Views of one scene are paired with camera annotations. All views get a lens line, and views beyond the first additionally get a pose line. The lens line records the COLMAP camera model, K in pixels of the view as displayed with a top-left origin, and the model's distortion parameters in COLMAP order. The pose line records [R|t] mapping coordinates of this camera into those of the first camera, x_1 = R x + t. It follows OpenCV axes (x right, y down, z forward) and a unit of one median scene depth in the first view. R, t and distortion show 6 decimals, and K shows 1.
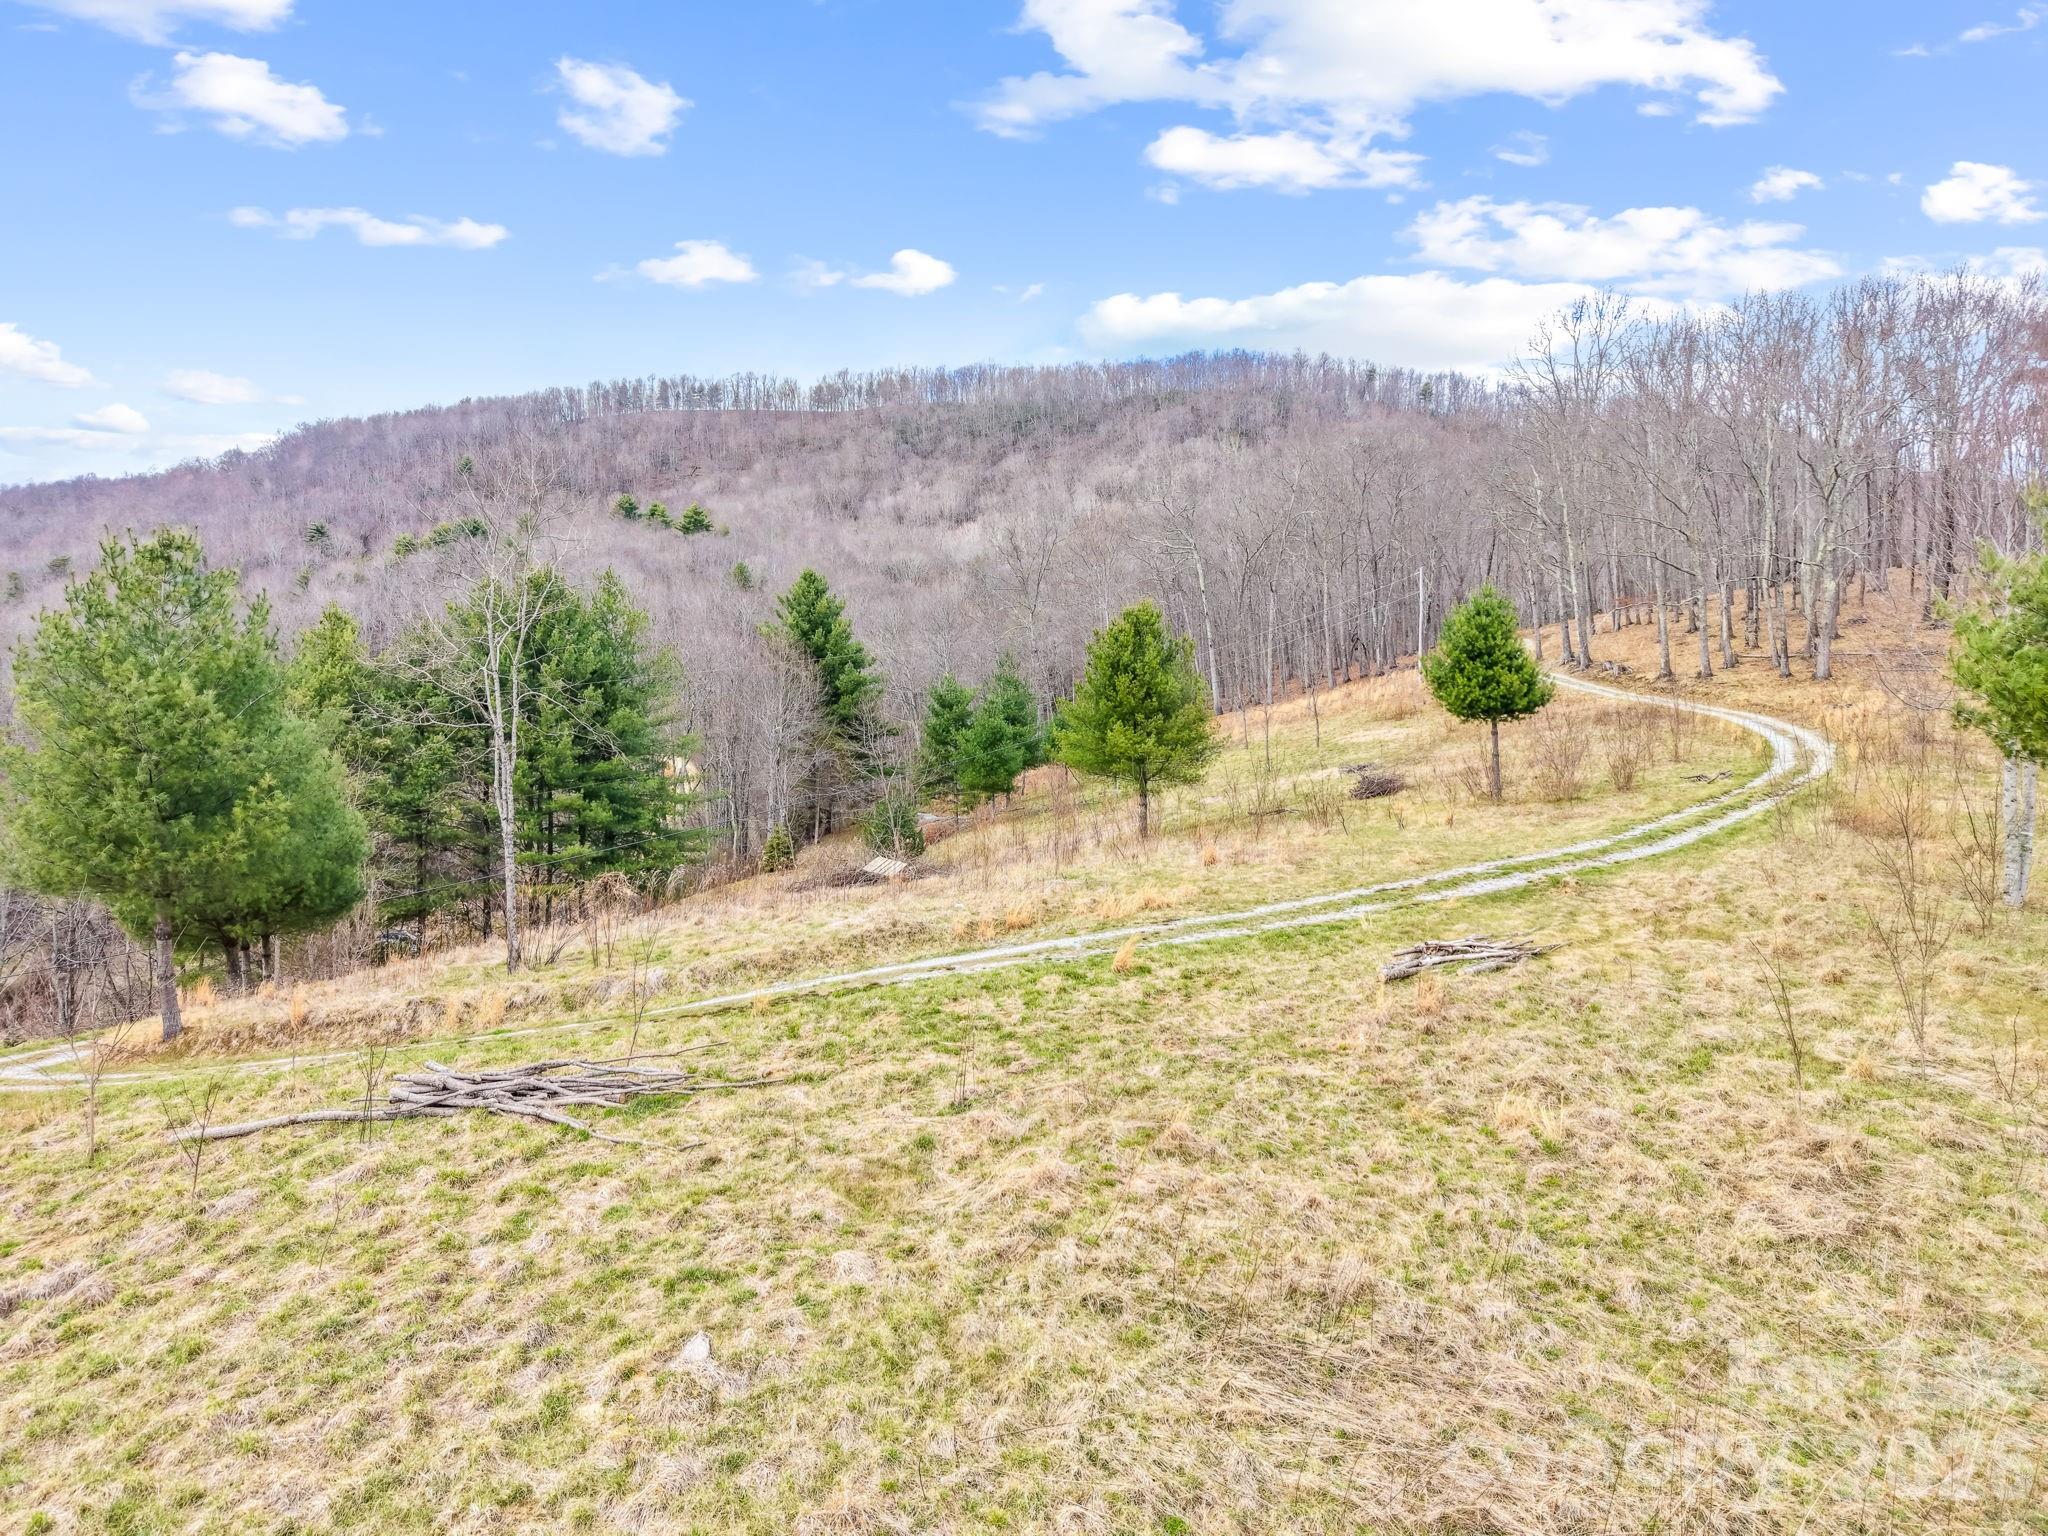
lens RADIAL K [[1422.1, 0, 987.6], [0, 1422.1, 772.2], [0, 0, 1]] dist [-0.014100, -0.001198]
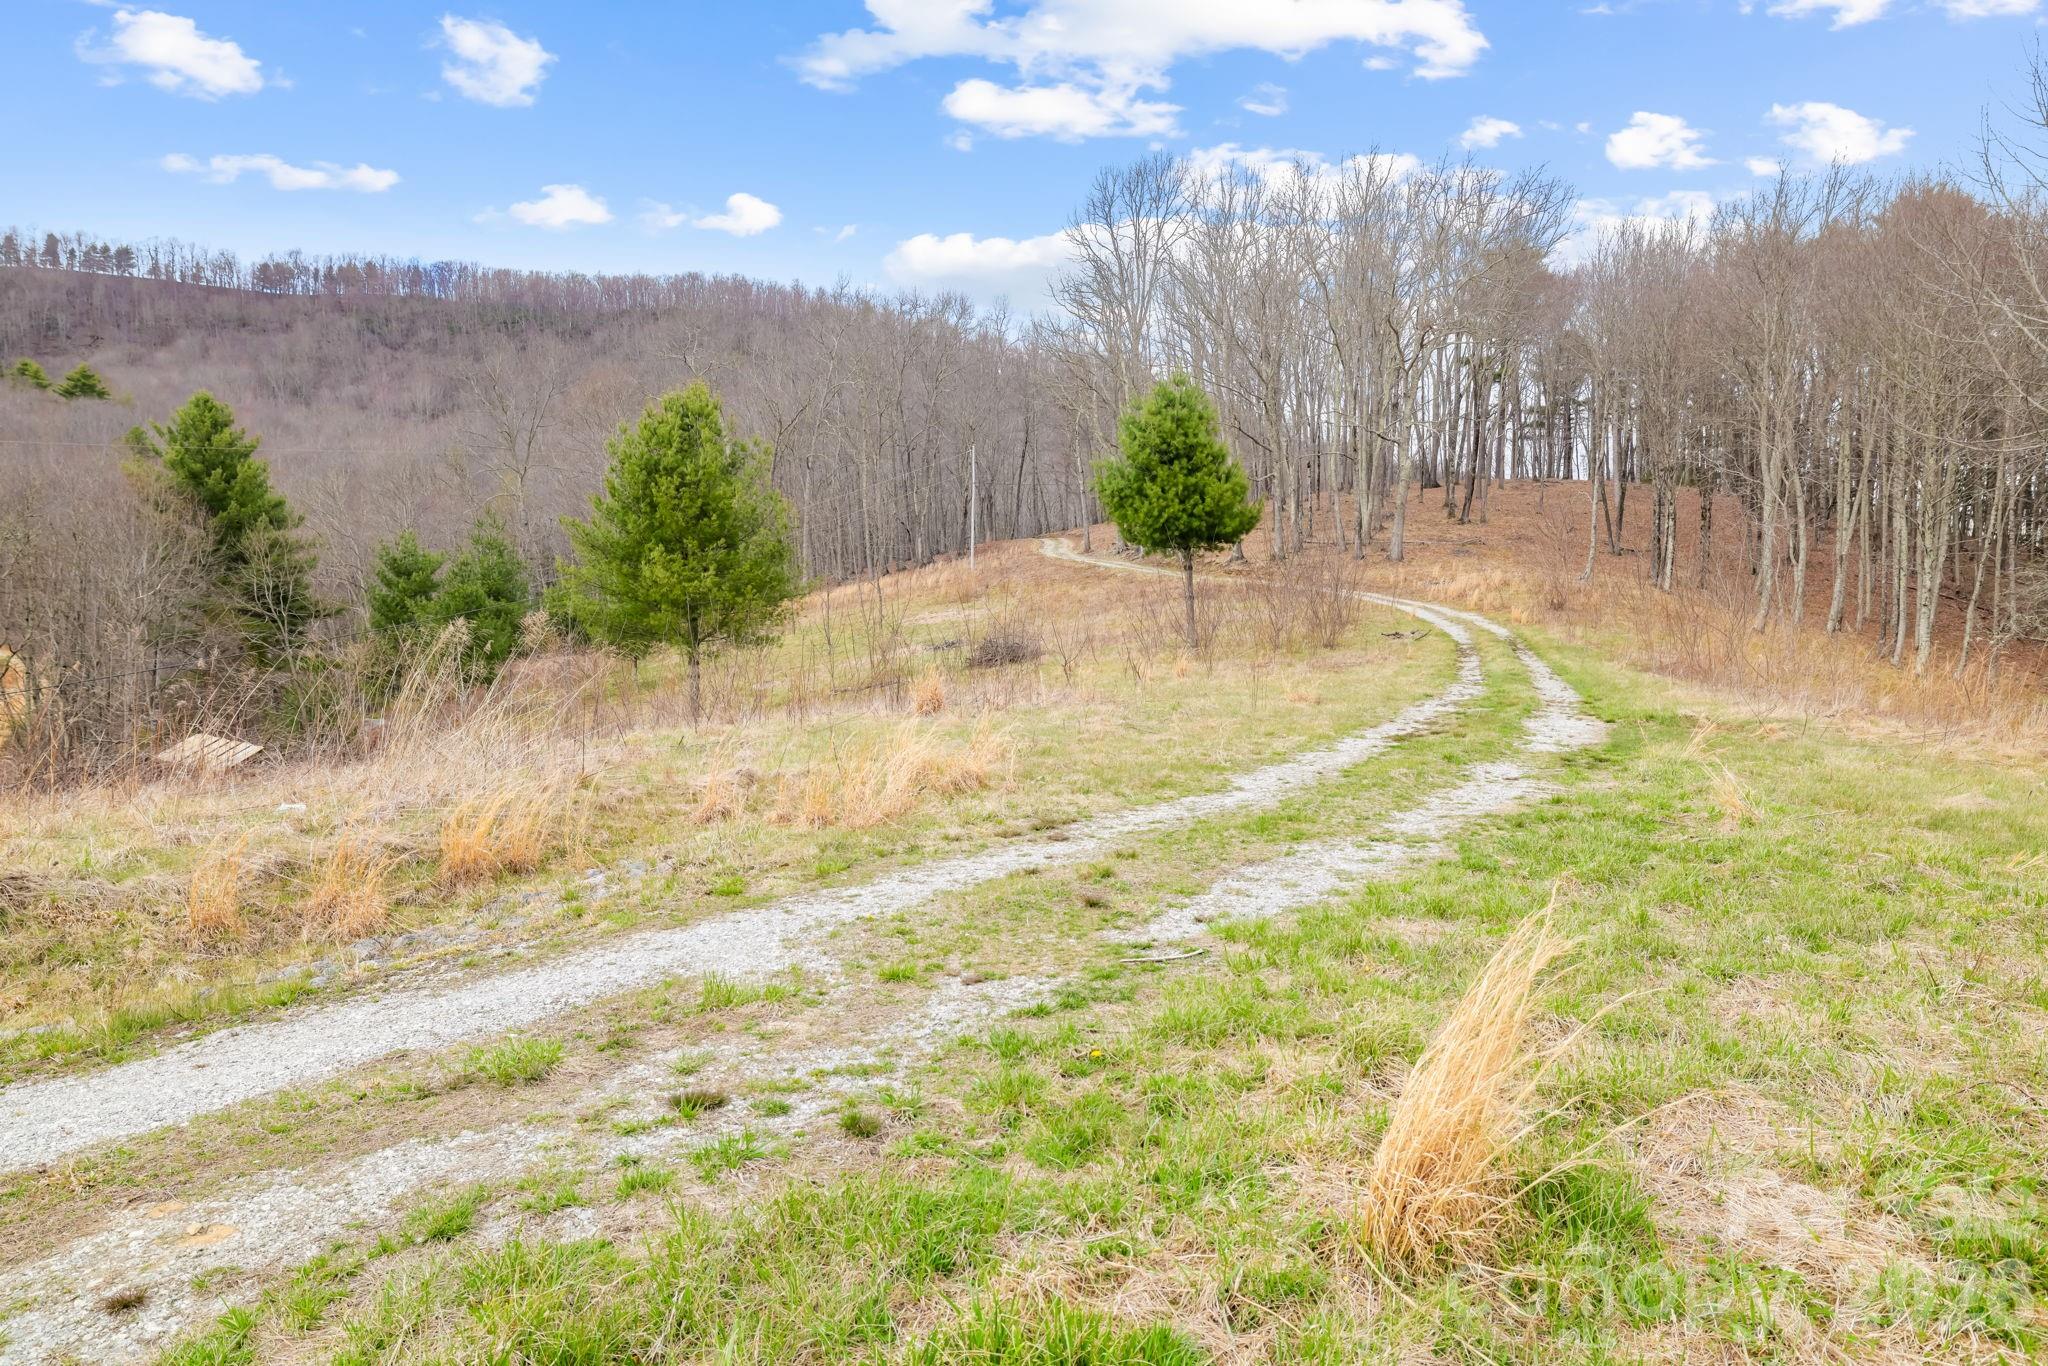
lens RADIAL K [[1323.1, 0, 1026.4], [0, 1323.1, 694.8], [0, 0, 1]] dist [-0.001462, 0.002477]
pose [[0.922218, -0.002003, 0.386665, 0.005460], [0.003358, 0.999990, -0.002830, 0.022226], [-0.386656, 0.003908, 0.922216, 0.211804]]
